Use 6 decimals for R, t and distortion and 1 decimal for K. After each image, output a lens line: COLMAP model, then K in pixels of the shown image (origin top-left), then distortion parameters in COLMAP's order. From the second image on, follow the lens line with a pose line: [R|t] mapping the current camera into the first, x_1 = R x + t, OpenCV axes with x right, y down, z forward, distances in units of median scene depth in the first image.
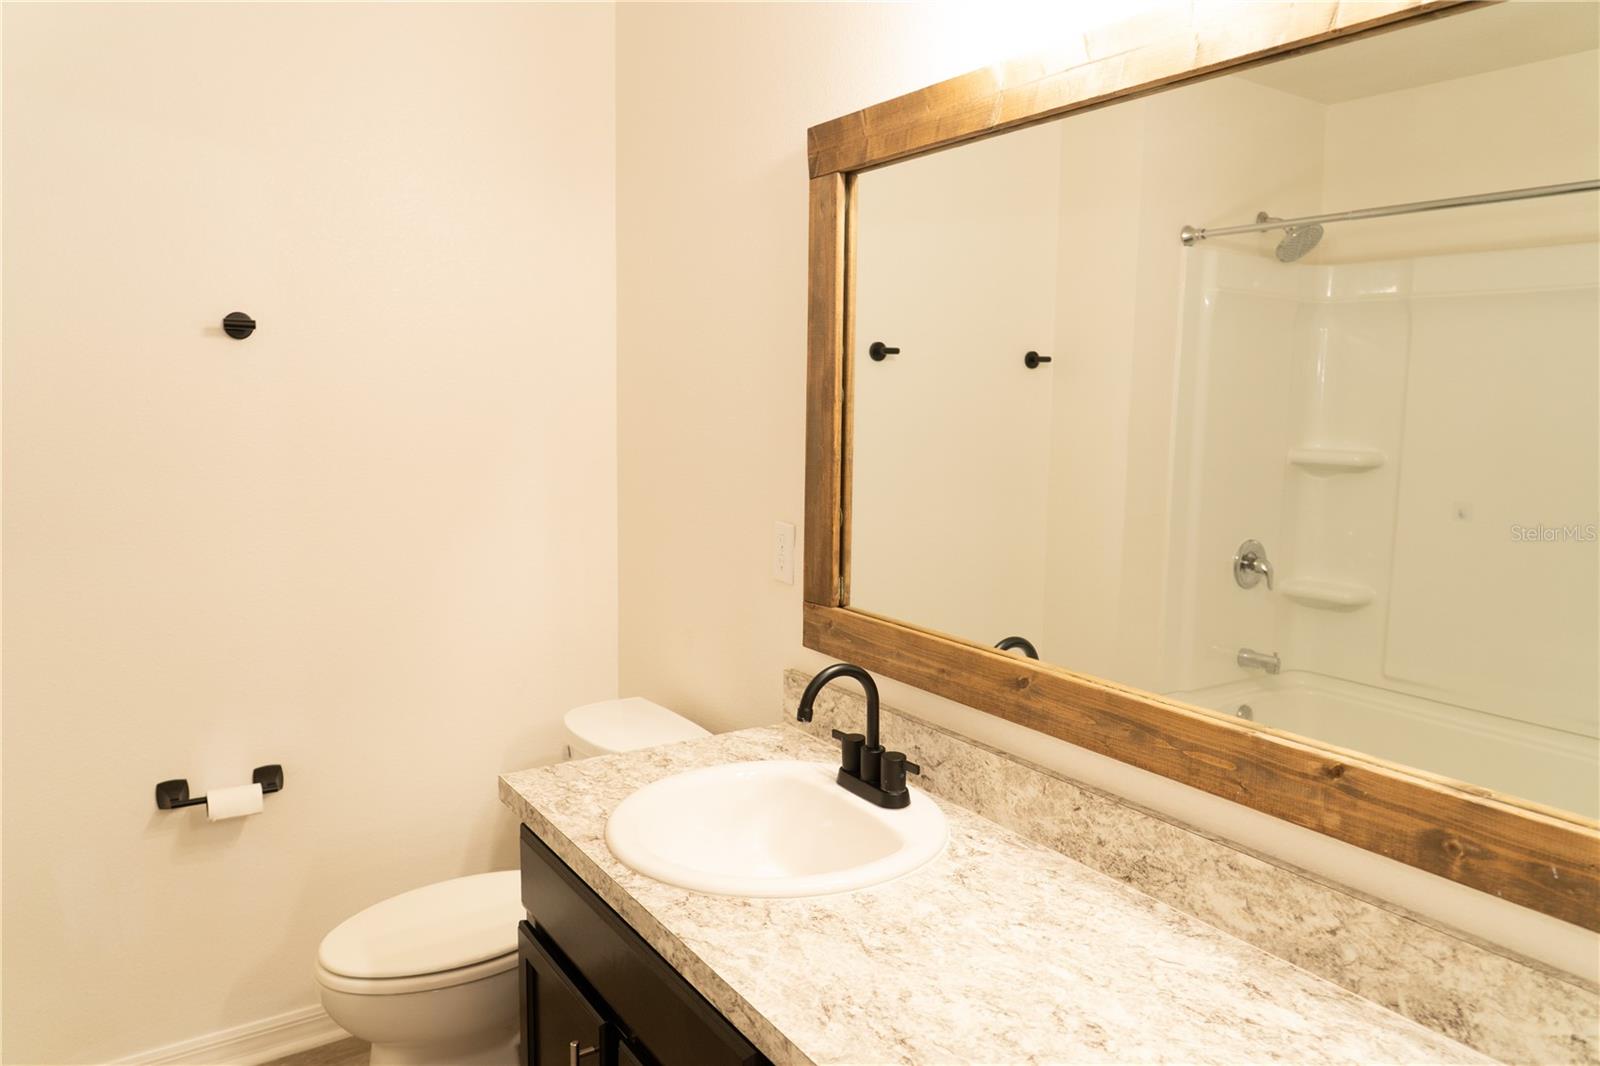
lens RADIAL K [[1085.9, 0, 816.2], [0, 1085.9, 539.1], [0, 0, 1]] dist [-0.025531, 0.014162]
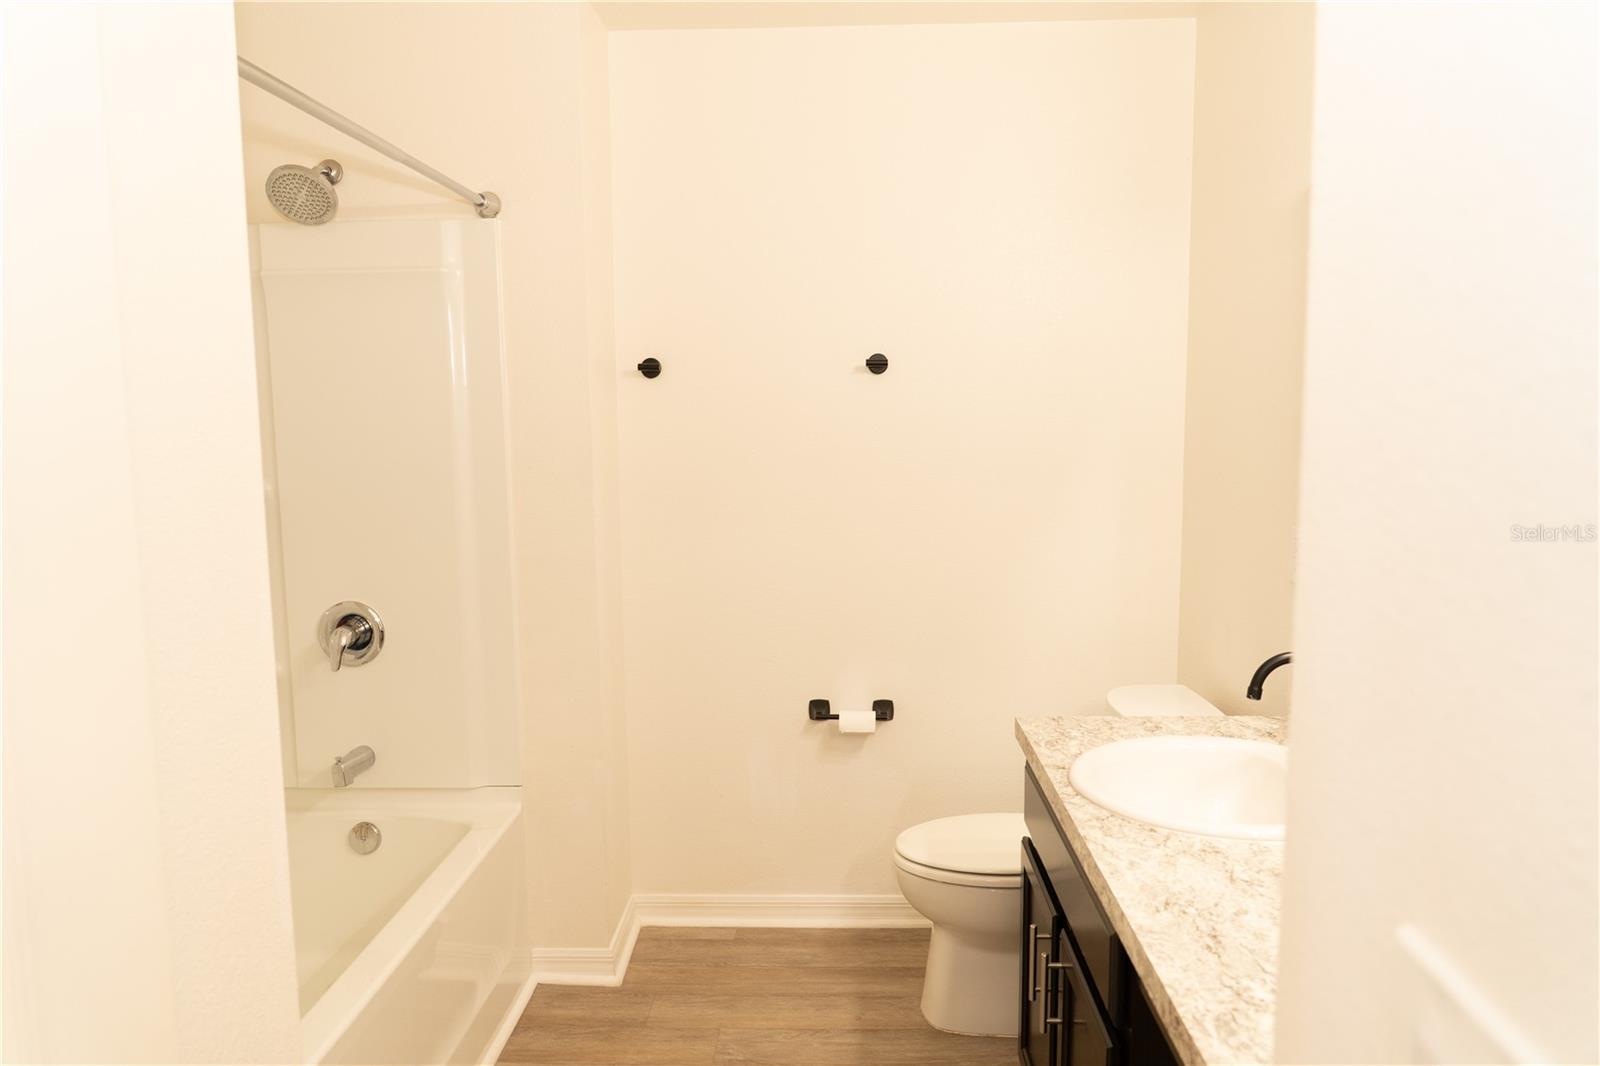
lens RADIAL K [[1085.9, 0, 807.4], [0, 1085.9, 532.9], [0, 0, 1]] dist [-0.025531, 0.014162]
pose [[0.806101, 0.043193, -0.590199, 0.304089], [-0.055723, 0.998442, -0.003036, 0.029972], [0.589148, 0.035335, 0.807252, -0.198212]]
